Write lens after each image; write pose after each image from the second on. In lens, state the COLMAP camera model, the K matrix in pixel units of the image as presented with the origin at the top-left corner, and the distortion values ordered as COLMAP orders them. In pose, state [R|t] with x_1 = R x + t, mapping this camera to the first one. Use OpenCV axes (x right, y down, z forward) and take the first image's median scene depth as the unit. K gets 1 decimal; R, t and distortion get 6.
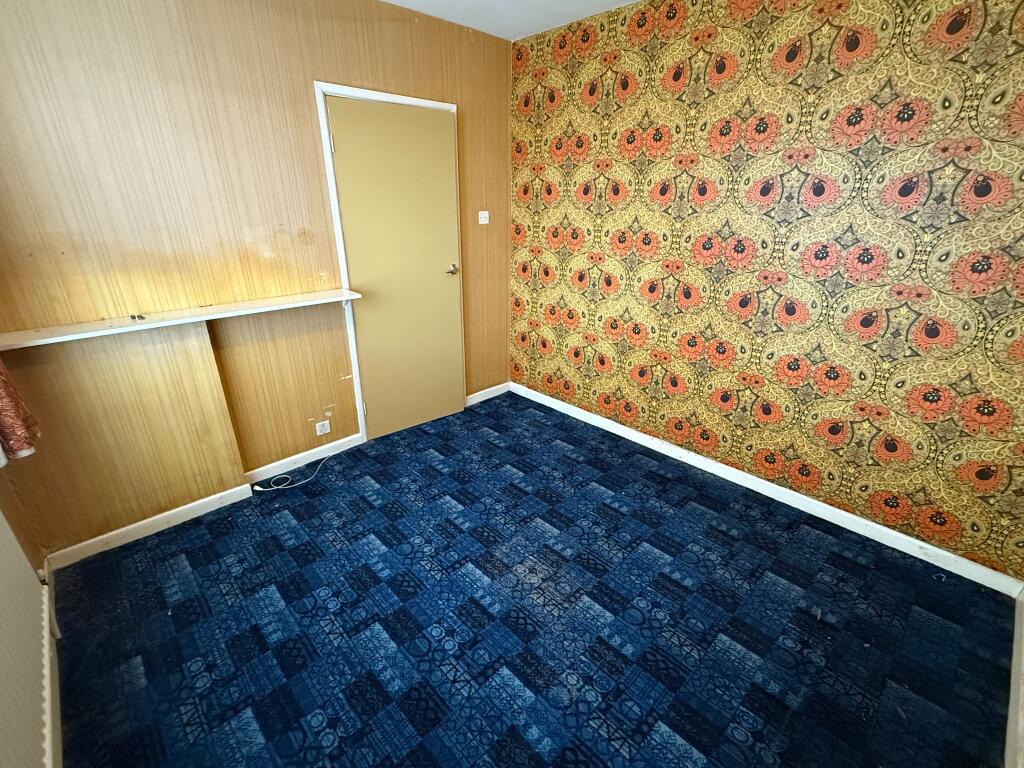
lens RADIAL K [[470.6, 0, 517.3], [0, 470.6, 390.3], [0, 0, 1]] dist [-0.001605, -0.000413]
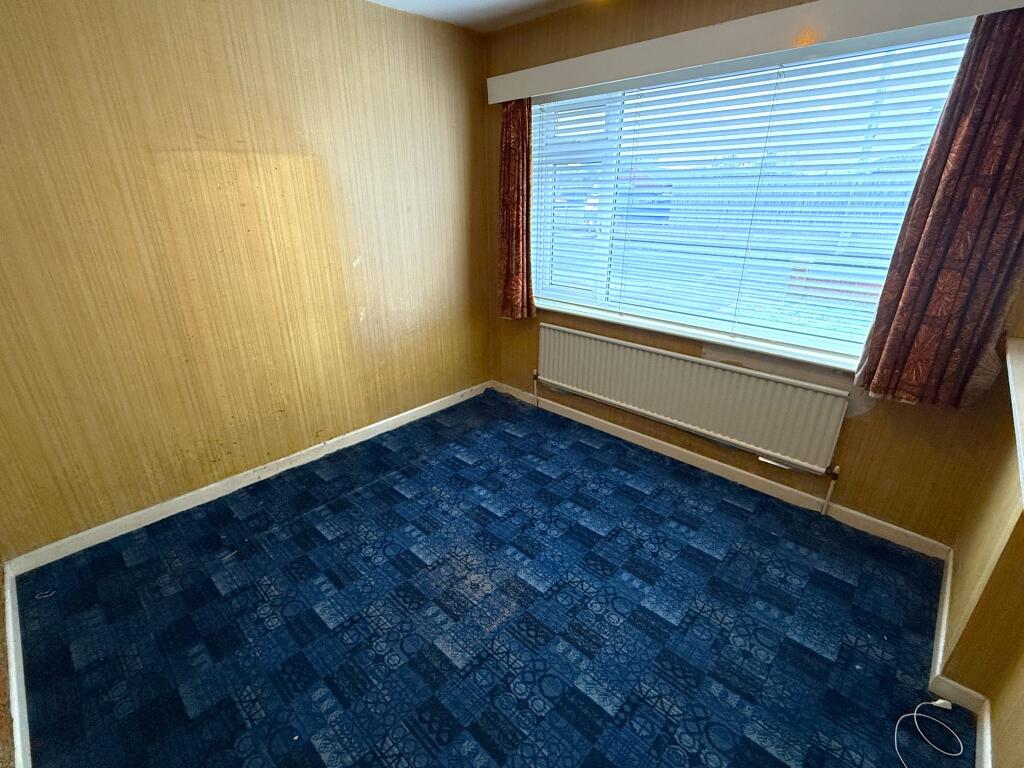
lens RADIAL K [[470.6, 0, 518.0], [0, 470.6, 384.1], [0, 0, 1]] dist [-0.001605, -0.000413]
pose [[-0.998801, 0.017537, -0.045715, -0.018202], [-0.019493, 0.714050, 0.699823, -0.586358], [0.044915, 0.699875, -0.712852, 1.411688]]
